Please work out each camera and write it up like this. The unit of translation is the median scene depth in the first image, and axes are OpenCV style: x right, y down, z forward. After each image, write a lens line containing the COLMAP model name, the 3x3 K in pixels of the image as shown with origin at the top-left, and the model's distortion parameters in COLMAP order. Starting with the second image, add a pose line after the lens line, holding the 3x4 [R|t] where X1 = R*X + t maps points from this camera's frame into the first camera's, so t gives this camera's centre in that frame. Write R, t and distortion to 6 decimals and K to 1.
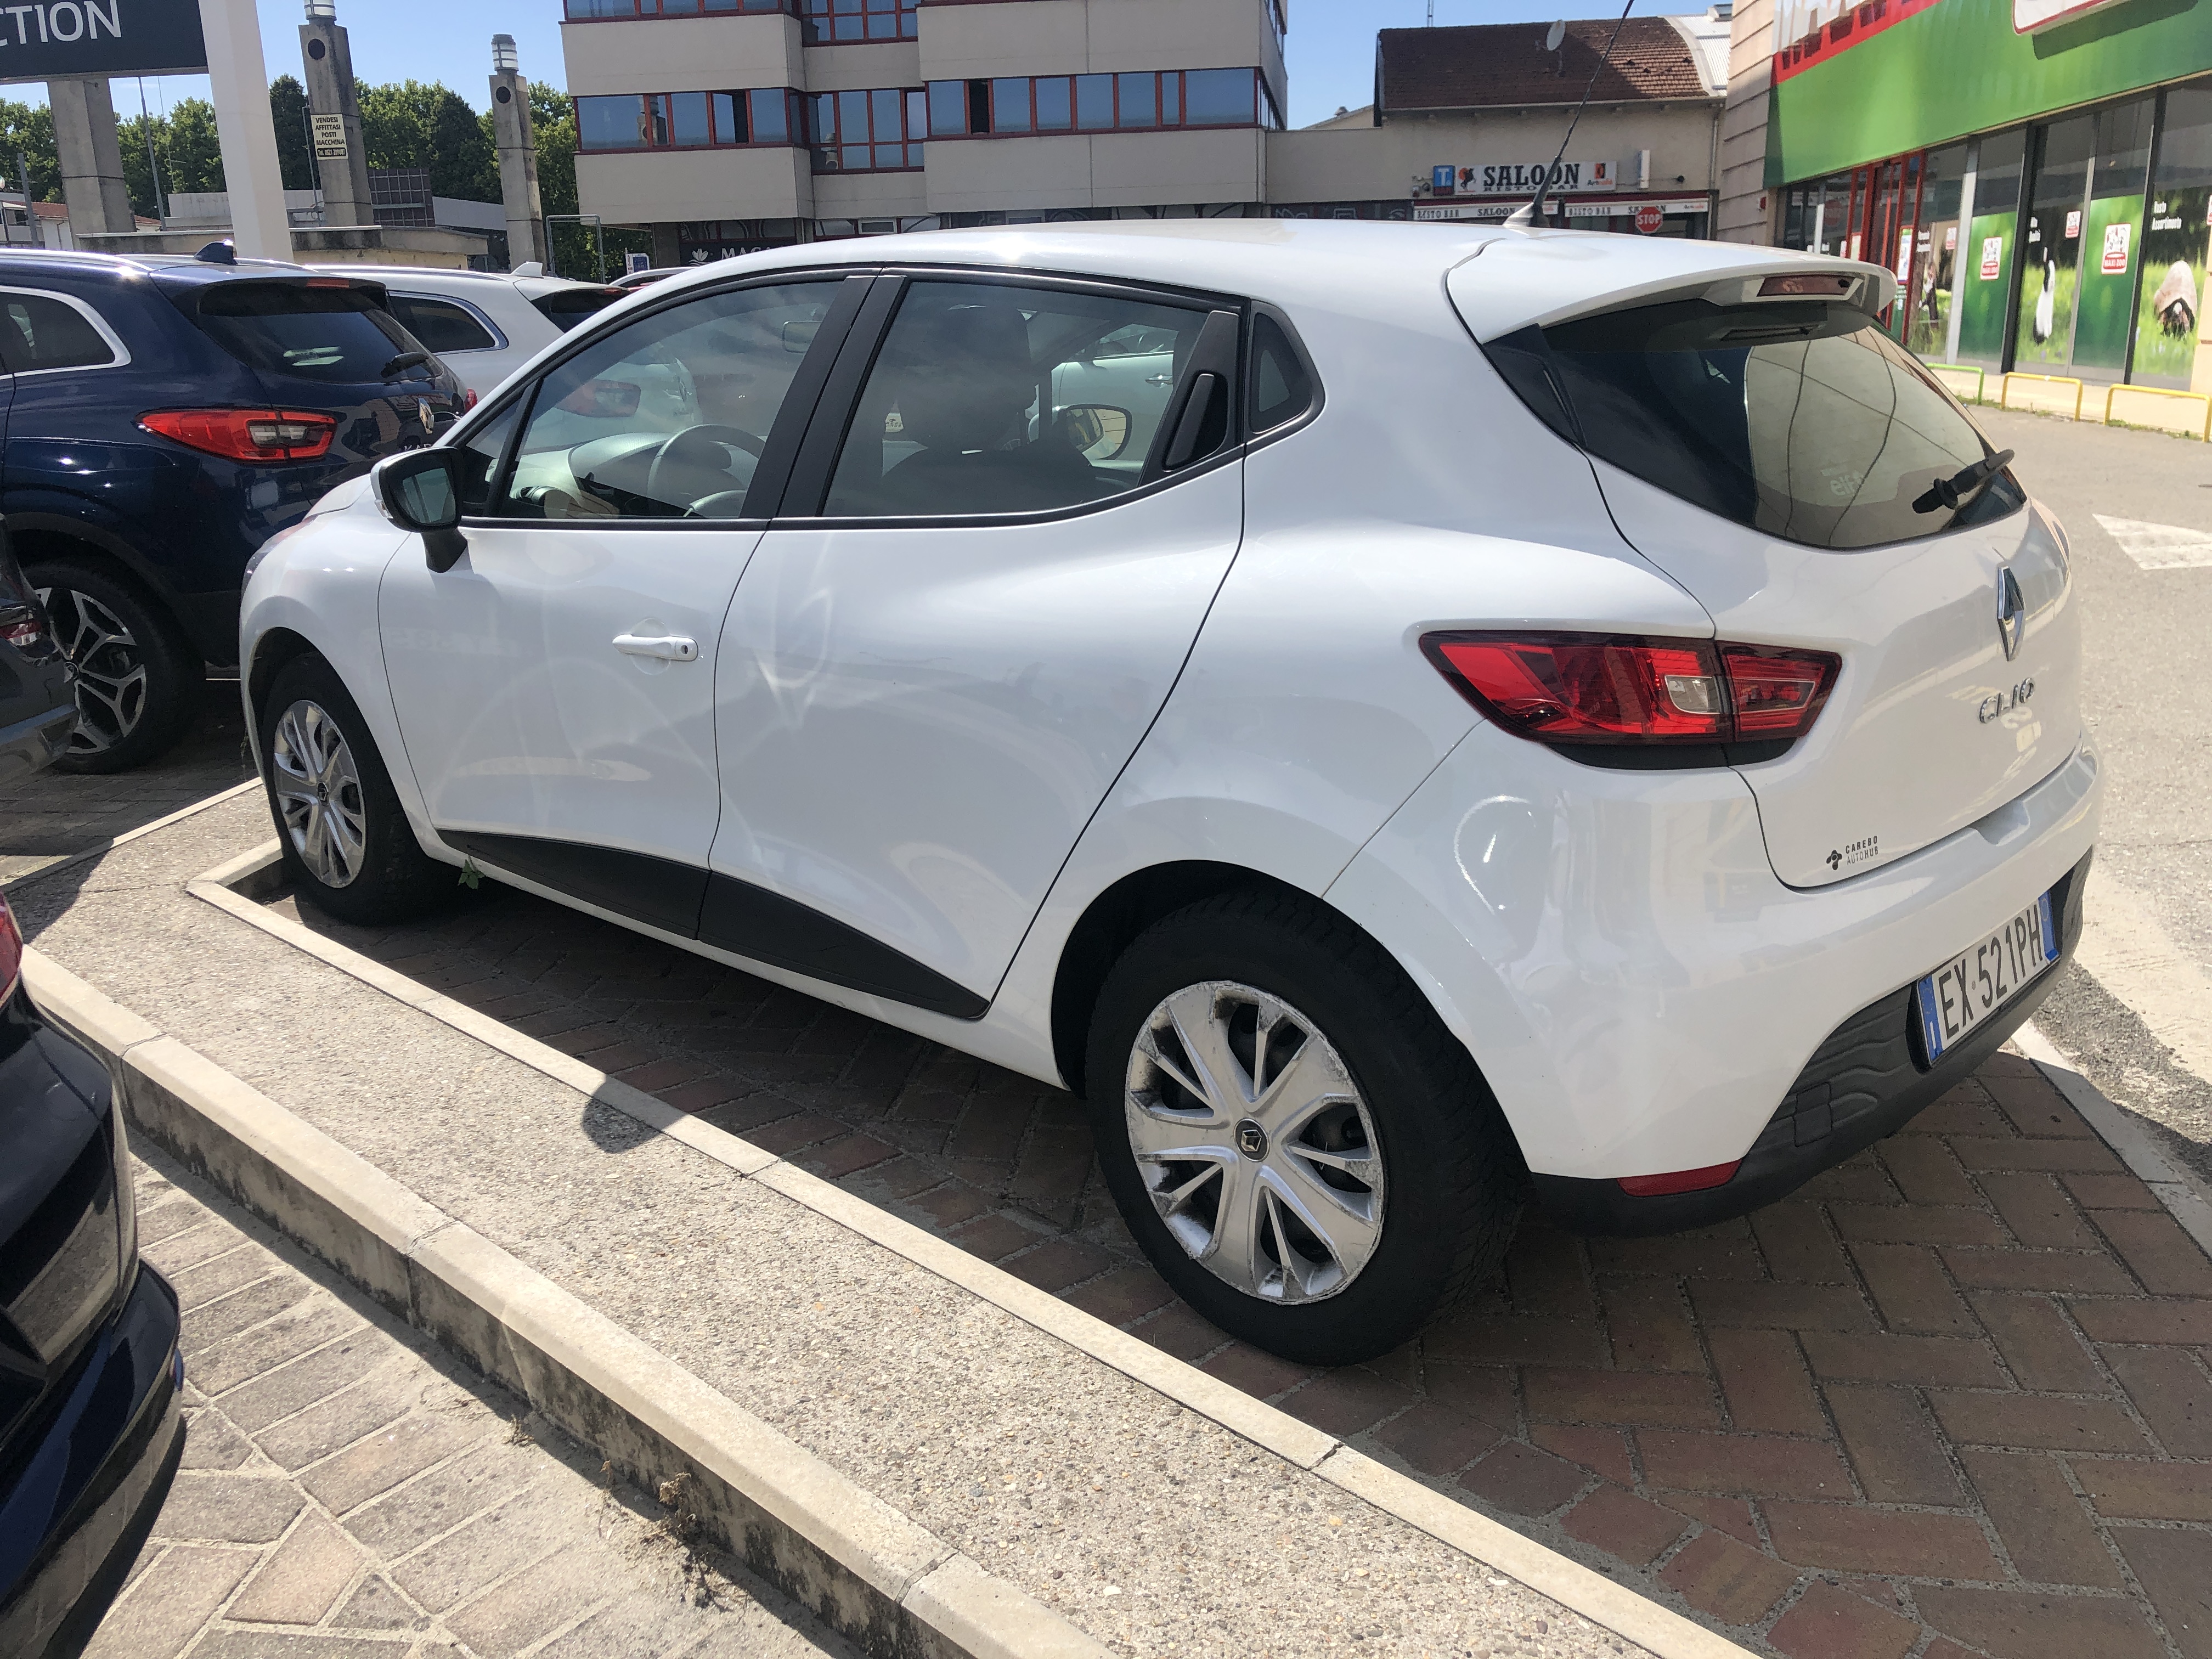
lens RADIAL K [[1828.5, 0, 1106.0], [0, 1828.5, 829.5], [0, 0, 1]] dist [0.019633, -0.013338]
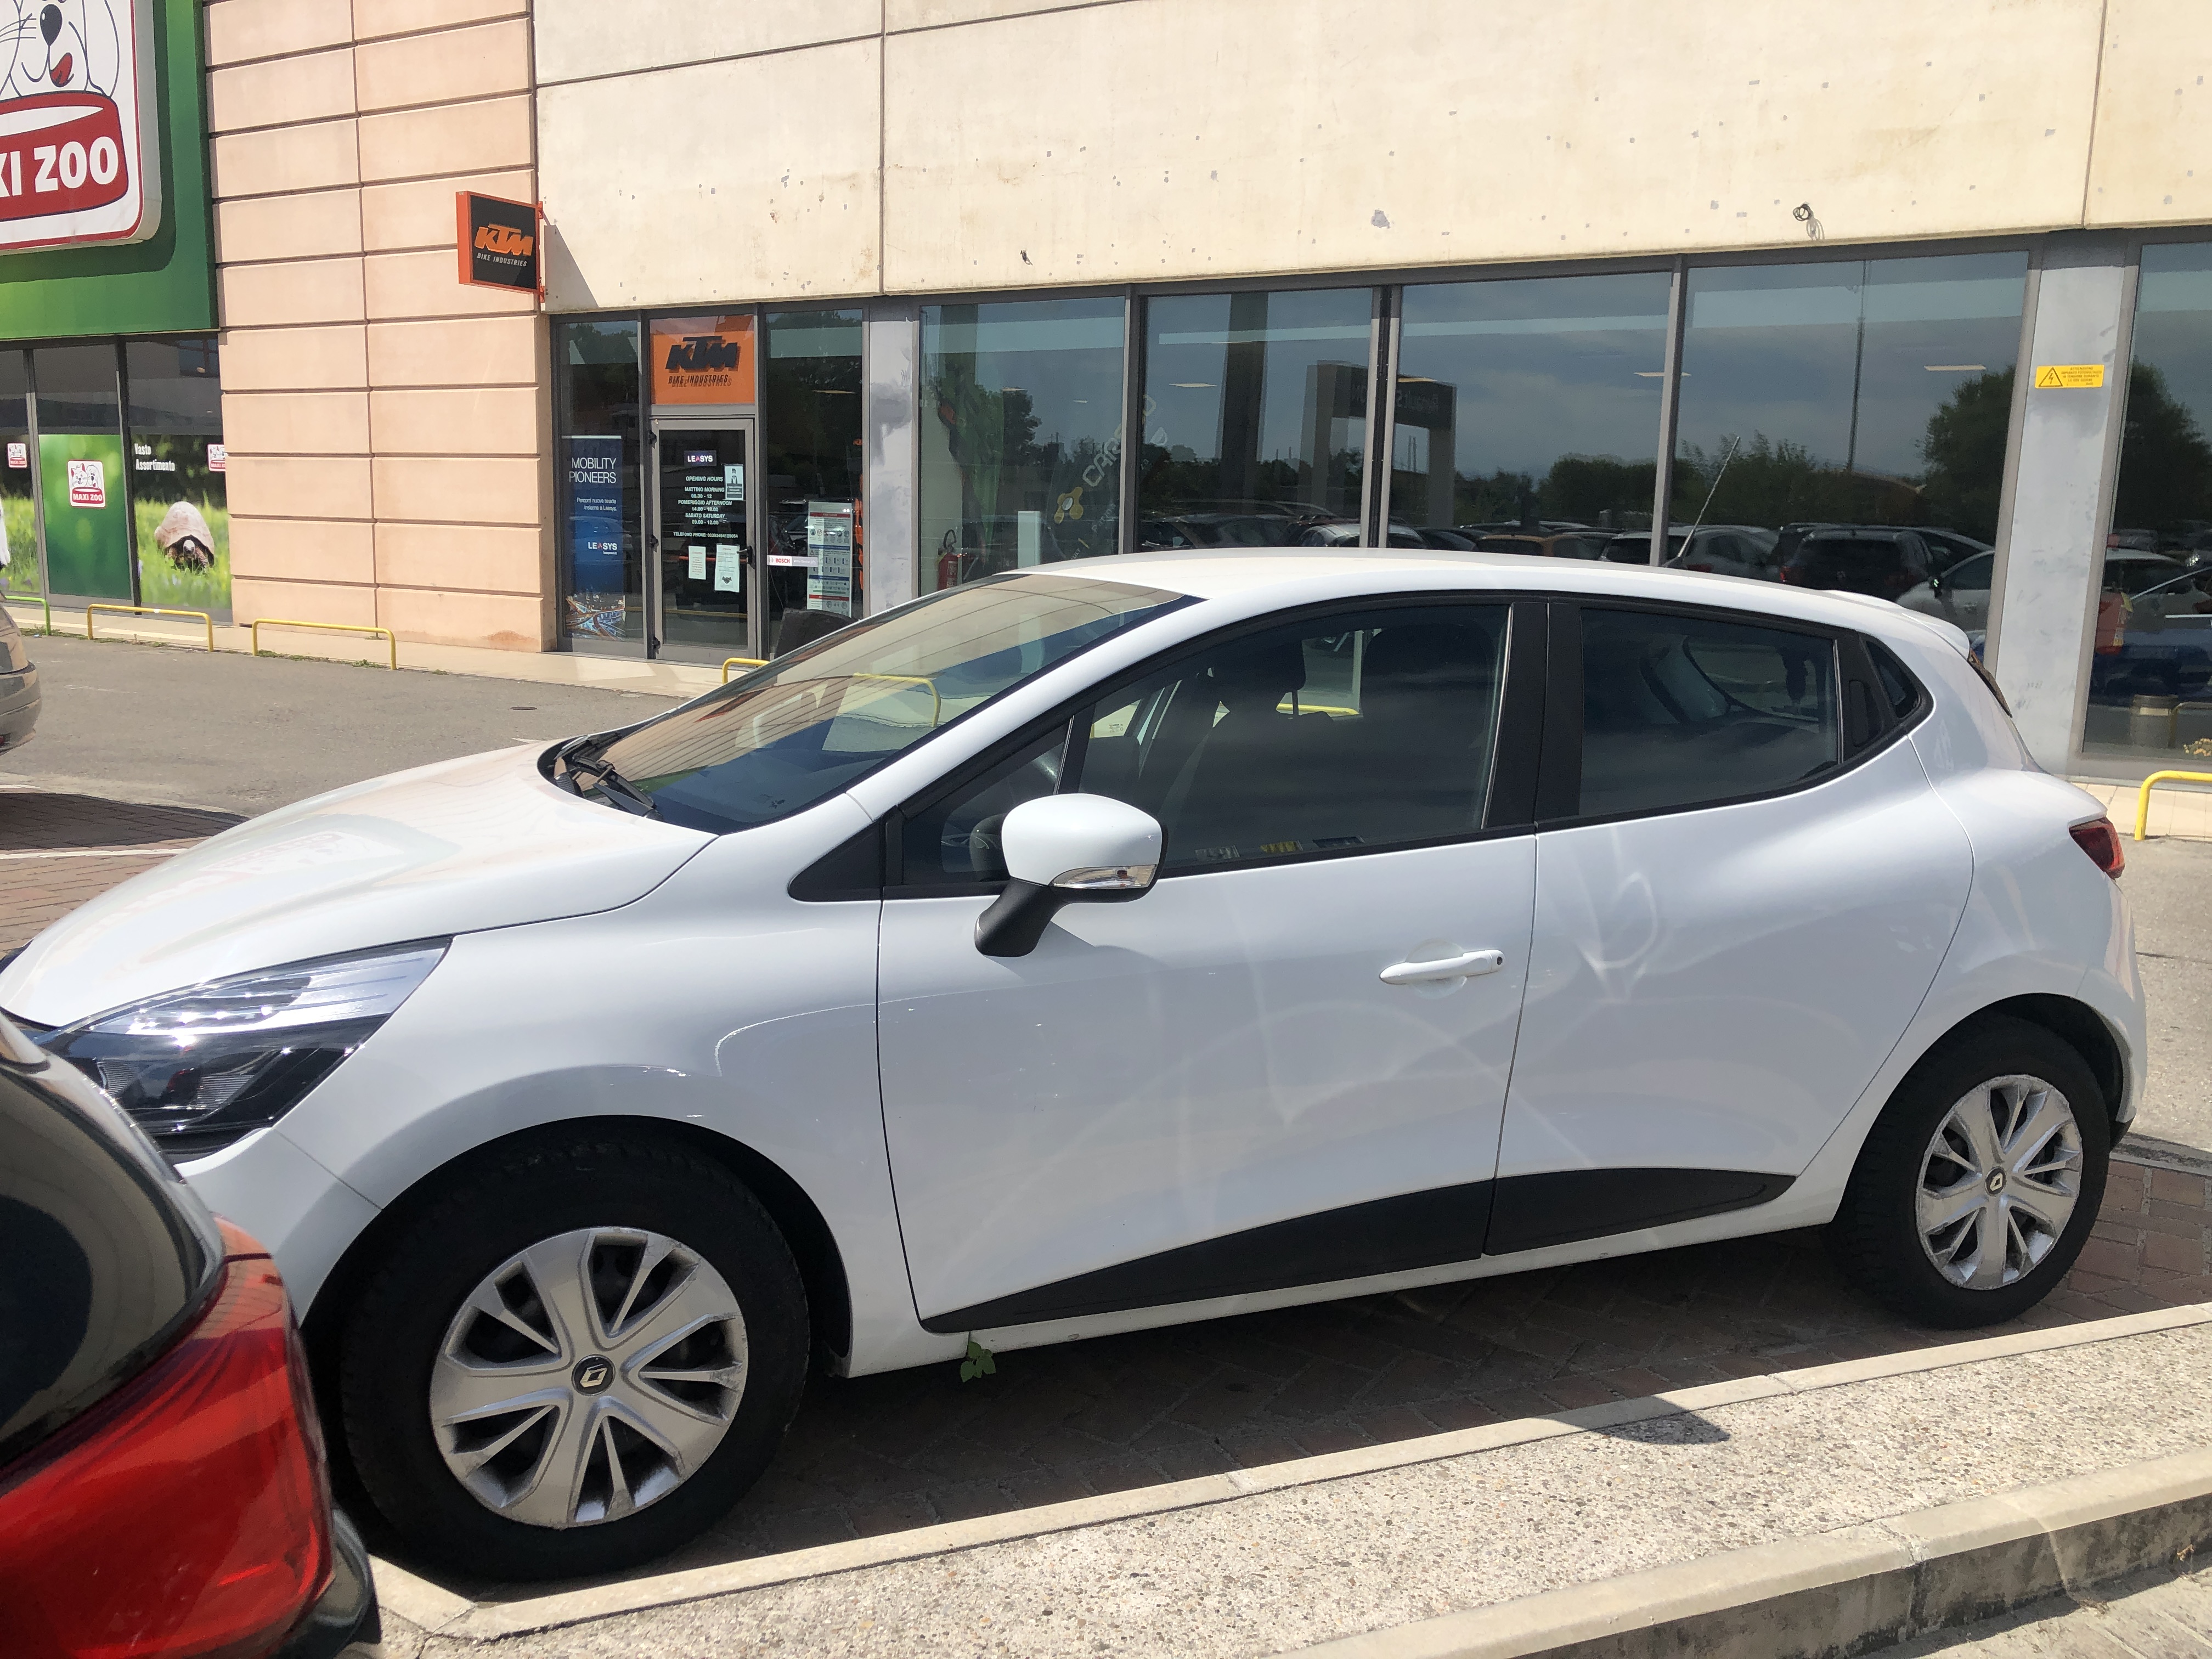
lens RADIAL K [[1828.5, 0, 1106.0], [0, 1828.5, 829.5], [0, 0, 1]] dist [0.019633, -0.013338]
pose [[0.403194, -0.111404, 0.908308, -0.918300], [0.213327, 0.976659, 0.025092, -0.180538], [-0.889902, 0.183649, 0.417548, 0.575944]]
